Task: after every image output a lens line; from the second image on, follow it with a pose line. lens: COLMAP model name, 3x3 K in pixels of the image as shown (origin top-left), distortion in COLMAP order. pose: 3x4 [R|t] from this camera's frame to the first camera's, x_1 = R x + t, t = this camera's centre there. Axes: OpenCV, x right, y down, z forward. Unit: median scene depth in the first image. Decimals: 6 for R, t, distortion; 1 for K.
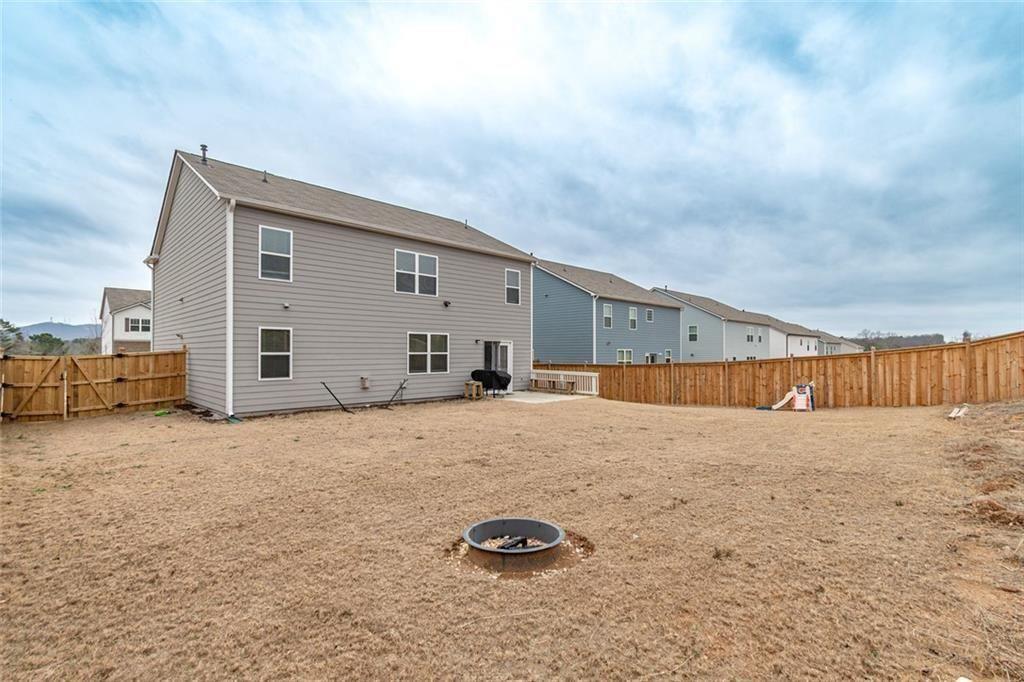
lens RADIAL K [[453.3, 0, 526.3], [0, 453.3, 336.2], [0, 0, 1]] dist [0.001651, 0.000241]
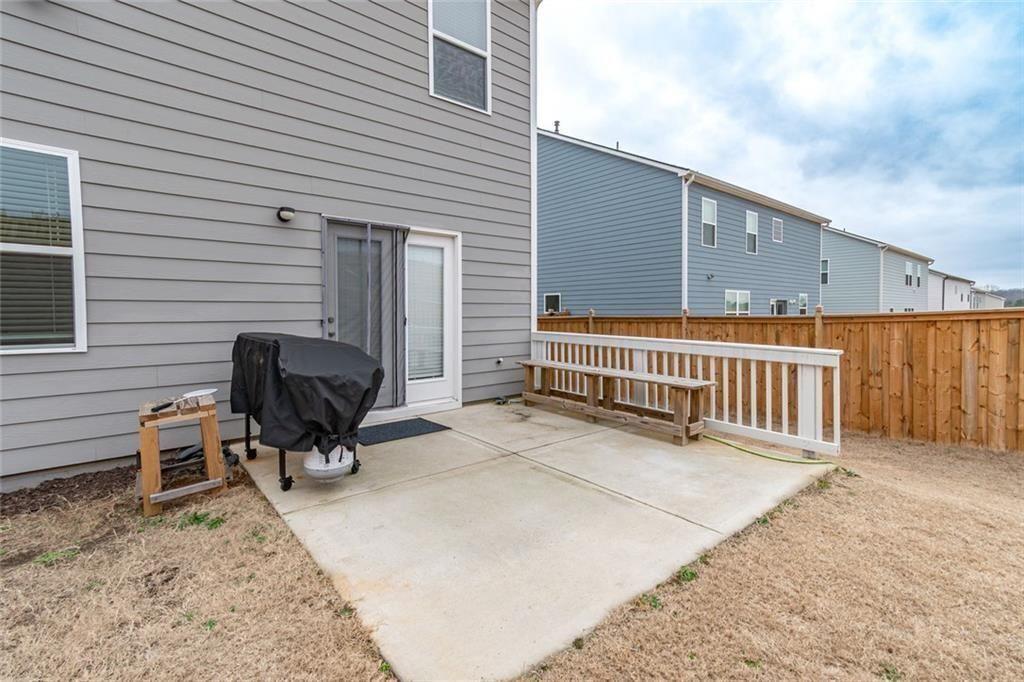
lens RADIAL K [[450.0, 0, 512.1], [0, 450.0, 318.8], [0, 0, 1]] dist [0.002985, 0.000286]
pose [[0.992870, -0.003339, -0.119153, 0.041374], [0.009562, 0.998617, 0.051688, 0.060395], [0.118816, -0.052459, 0.991530, 0.850678]]
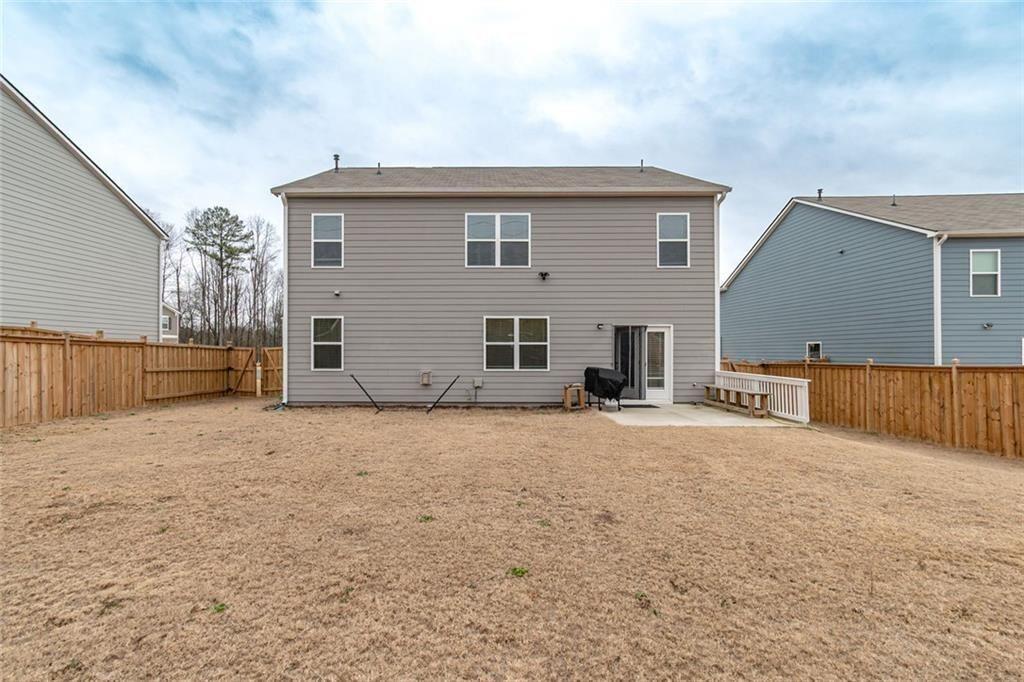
lens RADIAL K [[455.5, 0, 495.3], [0, 455.5, 347.0], [0, 0, 1]] dist [0.003553, 0.000542]
pose [[0.693383, -0.009625, -0.720505, 0.303979], [0.025818, 0.999601, 0.011492, 0.033734], [0.720106, -0.026571, 0.693355, 0.446006]]
